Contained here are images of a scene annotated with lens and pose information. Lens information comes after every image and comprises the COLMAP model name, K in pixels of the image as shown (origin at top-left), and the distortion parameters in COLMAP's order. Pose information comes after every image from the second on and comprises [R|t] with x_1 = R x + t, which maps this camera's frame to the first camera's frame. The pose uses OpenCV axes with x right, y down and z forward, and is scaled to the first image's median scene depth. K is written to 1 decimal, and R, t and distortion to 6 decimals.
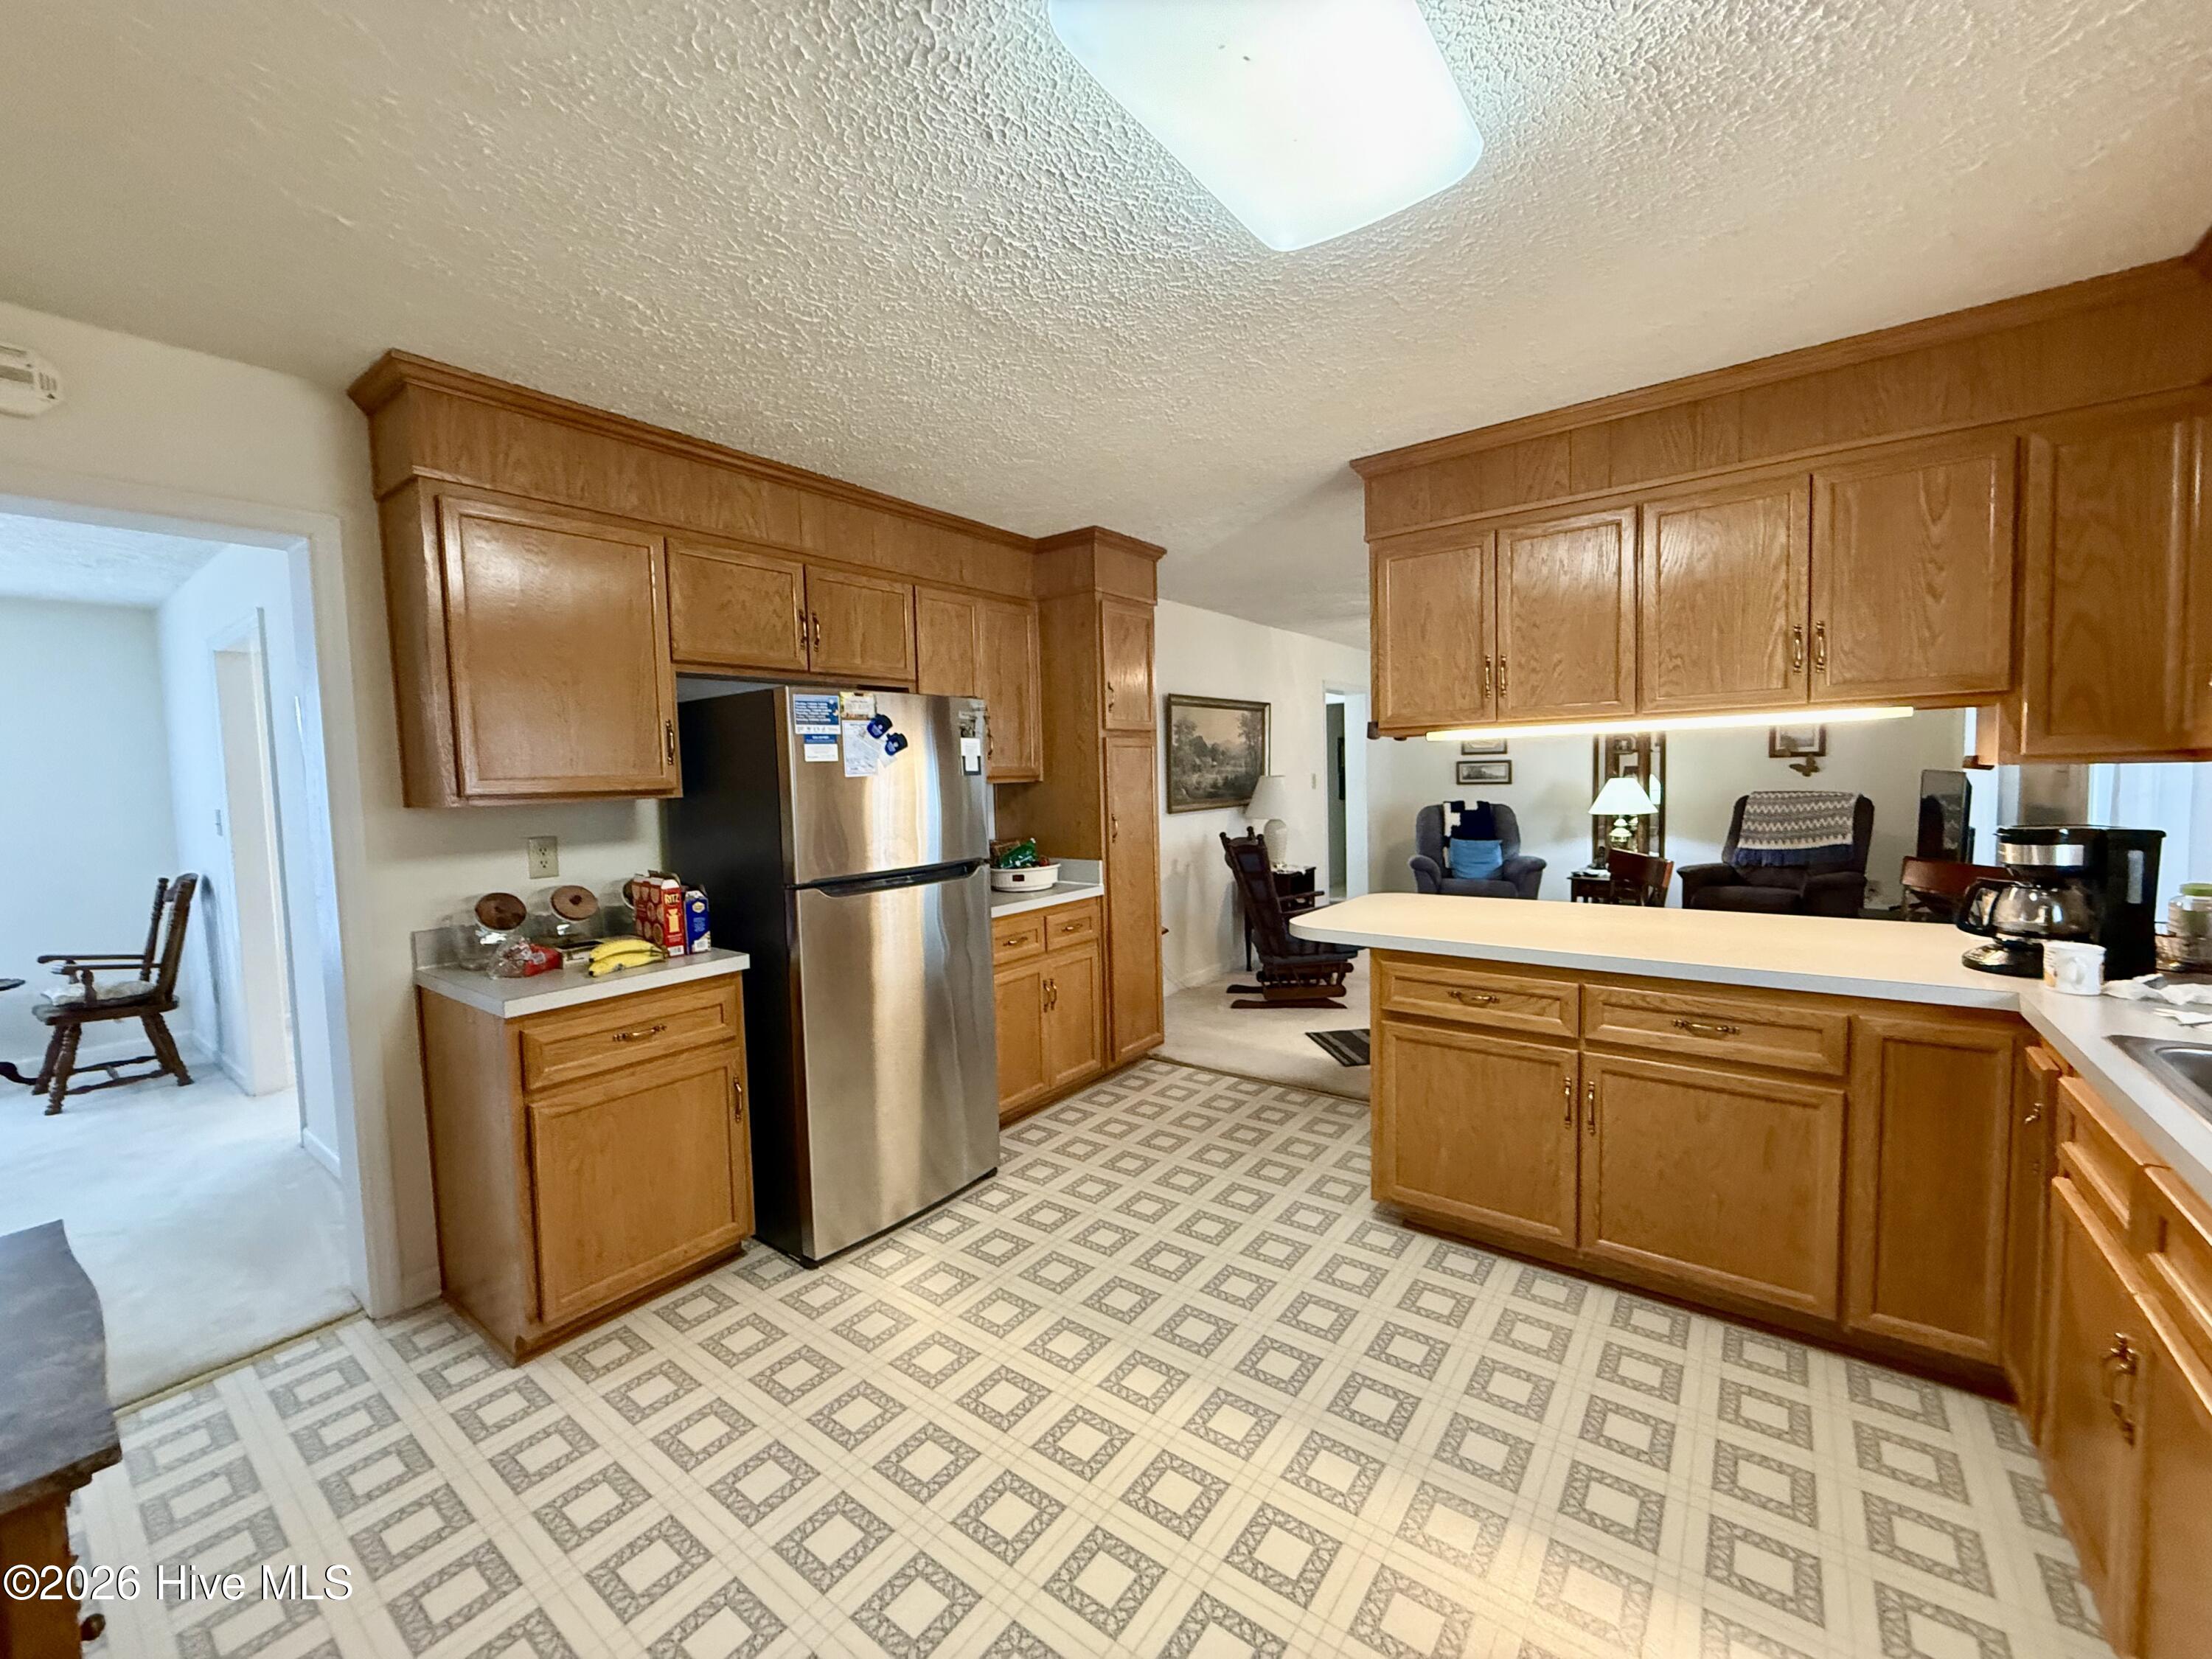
lens RADIAL K [[887.0, 0, 1111.8], [0, 887.0, 825.2], [0, 0, 1]] dist [-0.000336, 0.000960]
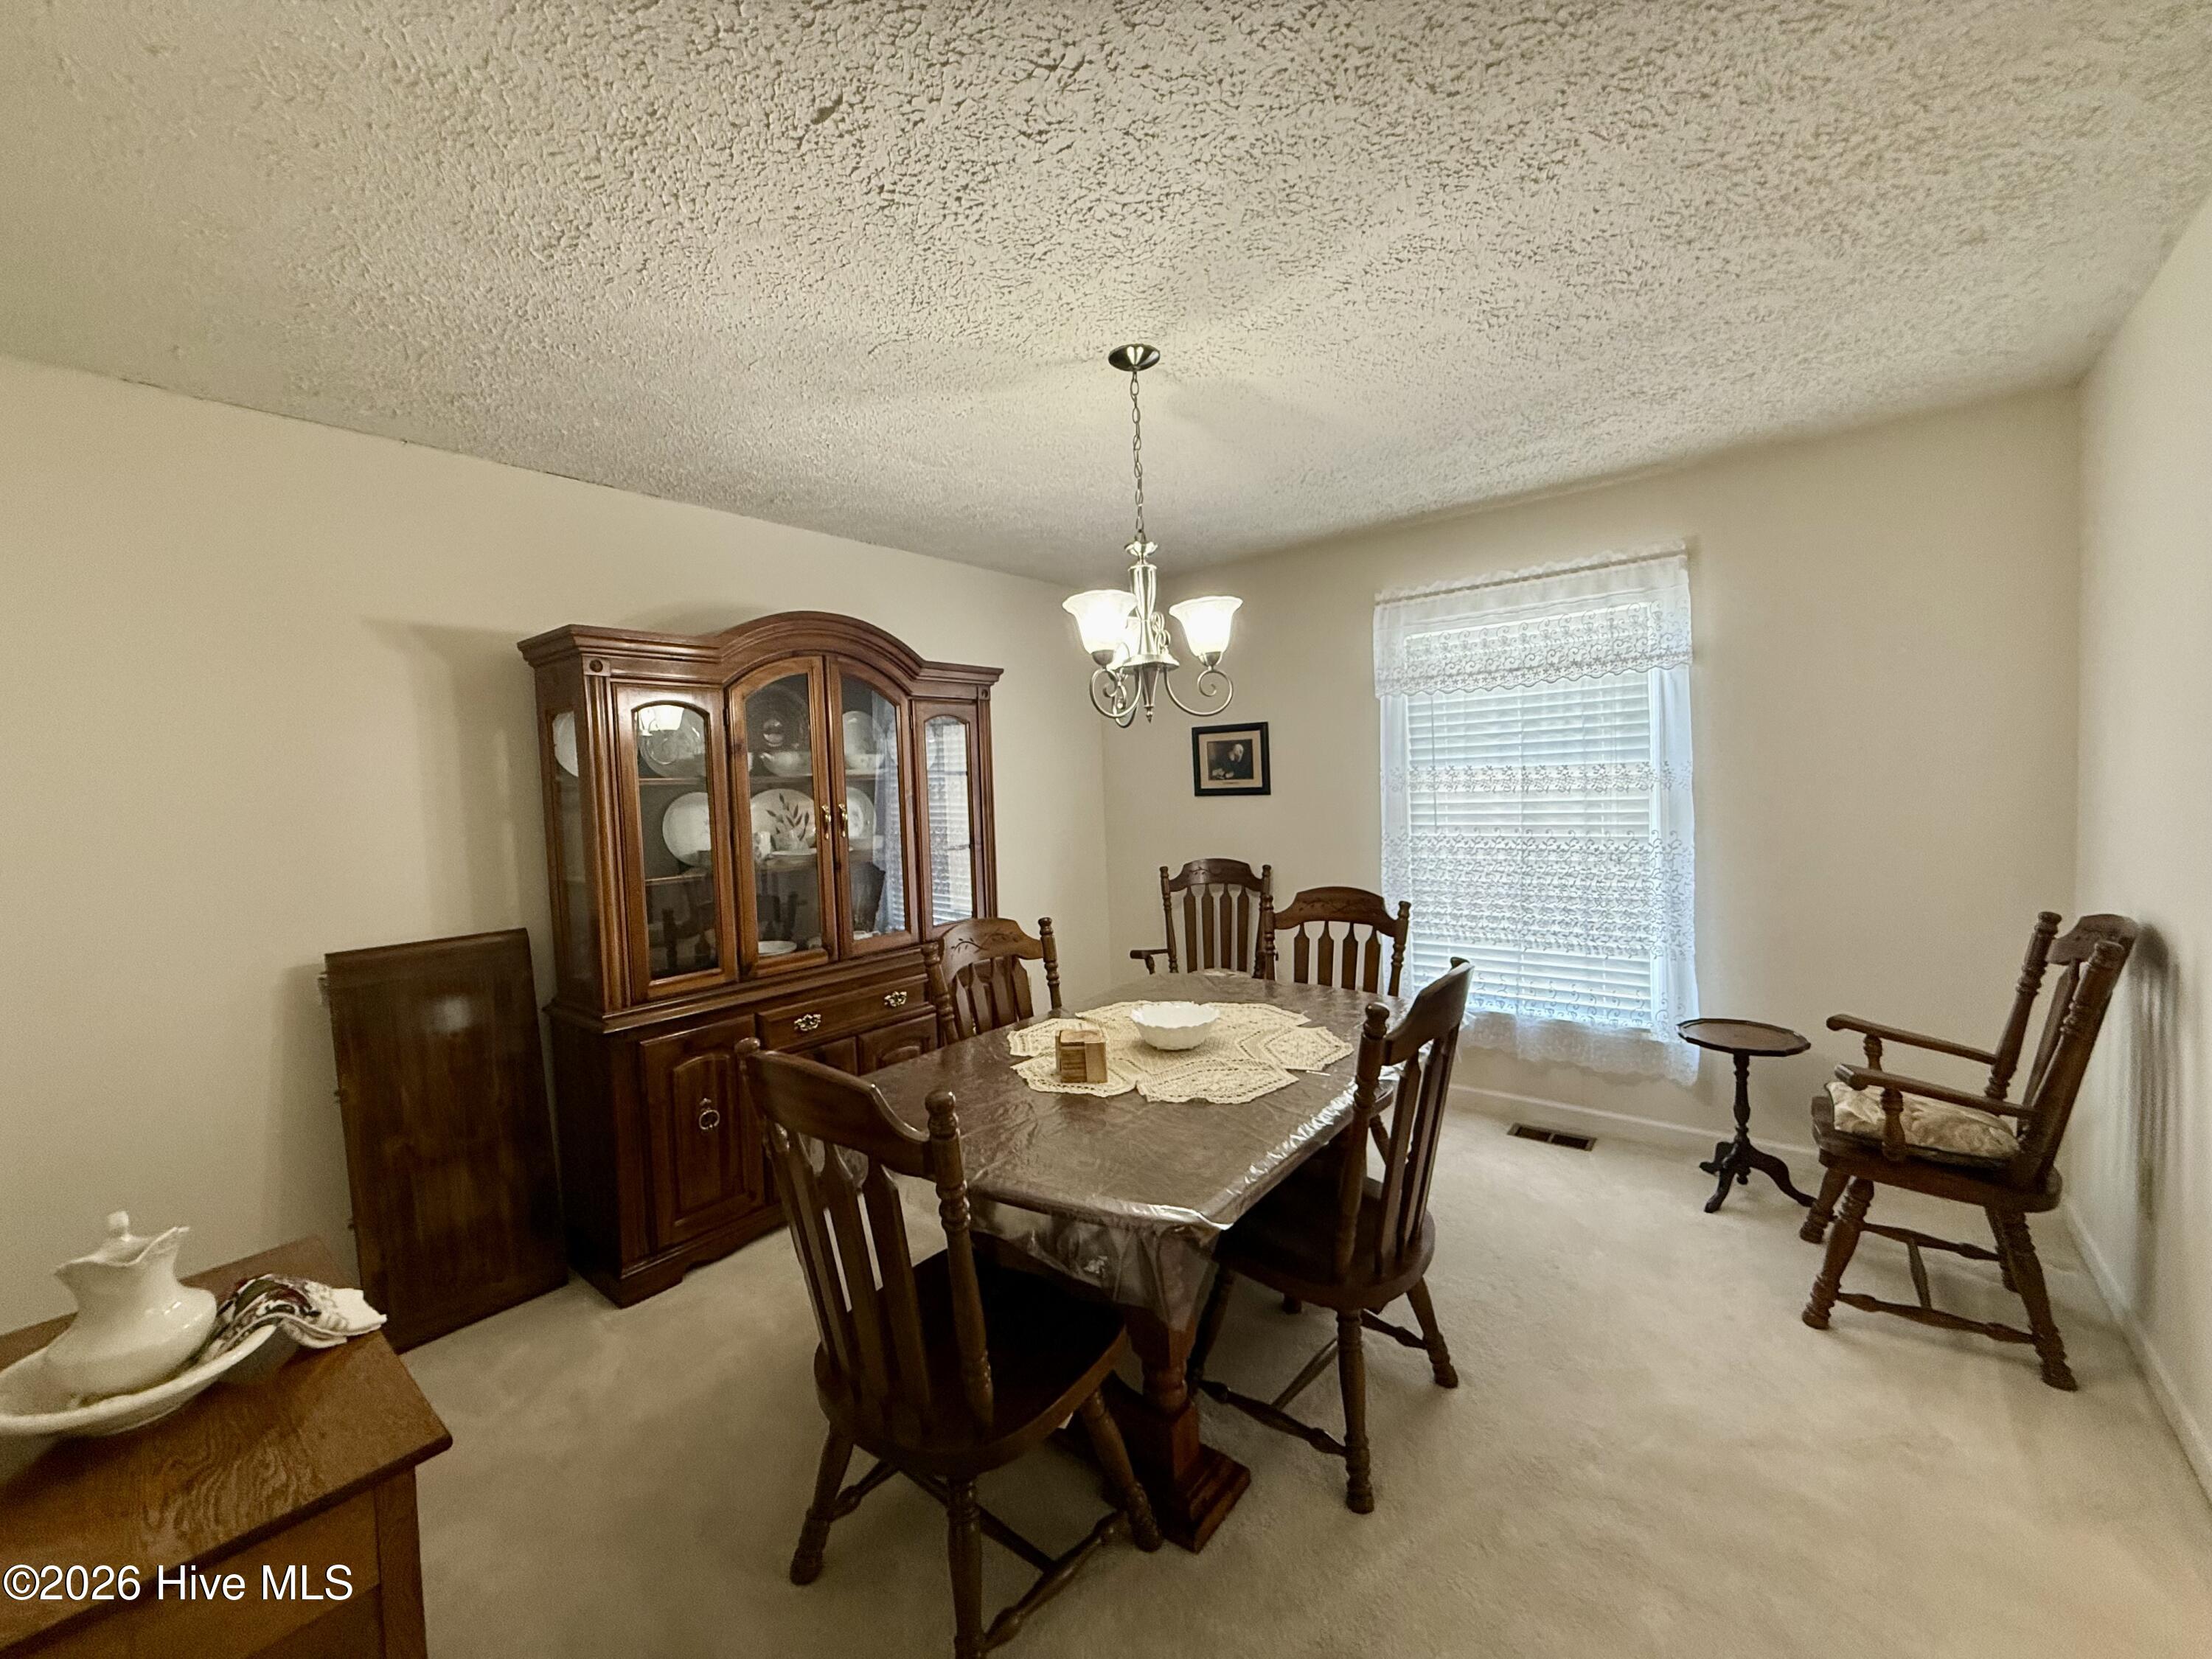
lens RADIAL K [[887.0, 0, 1104.1], [0, 887.0, 835.1], [0, 0, 1]] dist [-0.000336, 0.000960]
pose [[-0.034683, 0.069446, -0.996983, -0.592785], [-0.031248, 0.997020, 0.070535, -0.001151], [0.998910, 0.033600, -0.032409, 0.518022]]
